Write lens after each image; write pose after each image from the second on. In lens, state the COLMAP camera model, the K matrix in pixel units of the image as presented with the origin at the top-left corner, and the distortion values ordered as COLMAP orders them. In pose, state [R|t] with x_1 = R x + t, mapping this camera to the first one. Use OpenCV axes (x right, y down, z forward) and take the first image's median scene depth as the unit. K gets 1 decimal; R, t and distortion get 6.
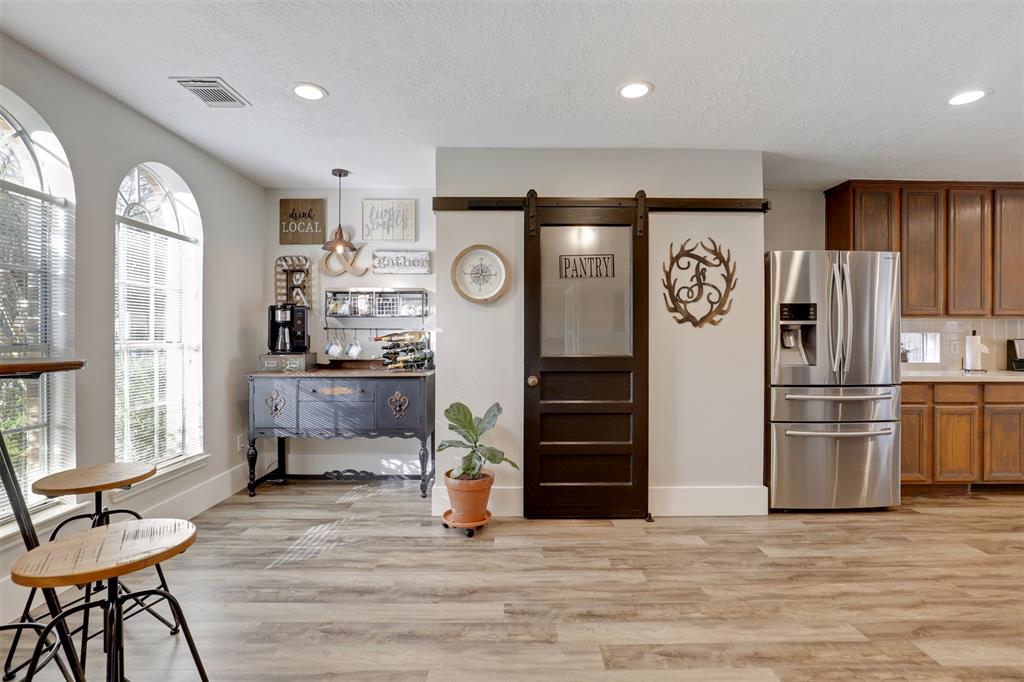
lens RADIAL K [[479.5, 0, 521.4], [0, 479.5, 337.6], [0, 0, 1]] dist [-0.013739, 0.003134]
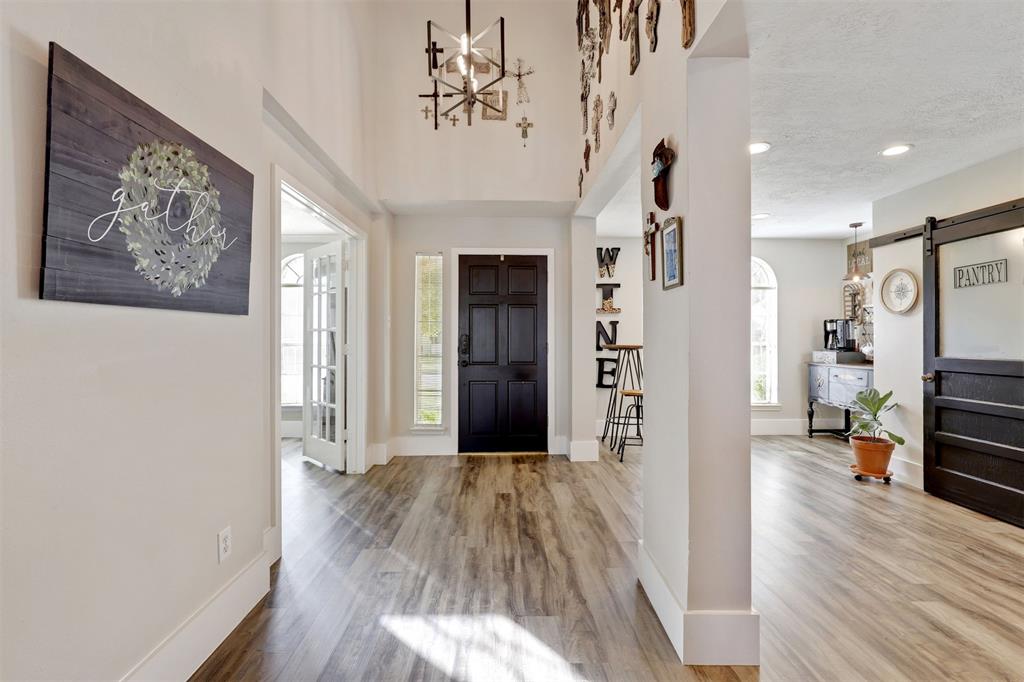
lens RADIAL K [[472.2, 0, 515.8], [0, 472.2, 335.8], [0, 0, 1]] dist [-0.019039, 0.003569]
pose [[0.011429, -0.006320, -0.999915, 1.127915], [-0.006362, 0.999959, -0.006393, 0.000898], [0.999914, 0.006434, 0.011388, -0.035112]]
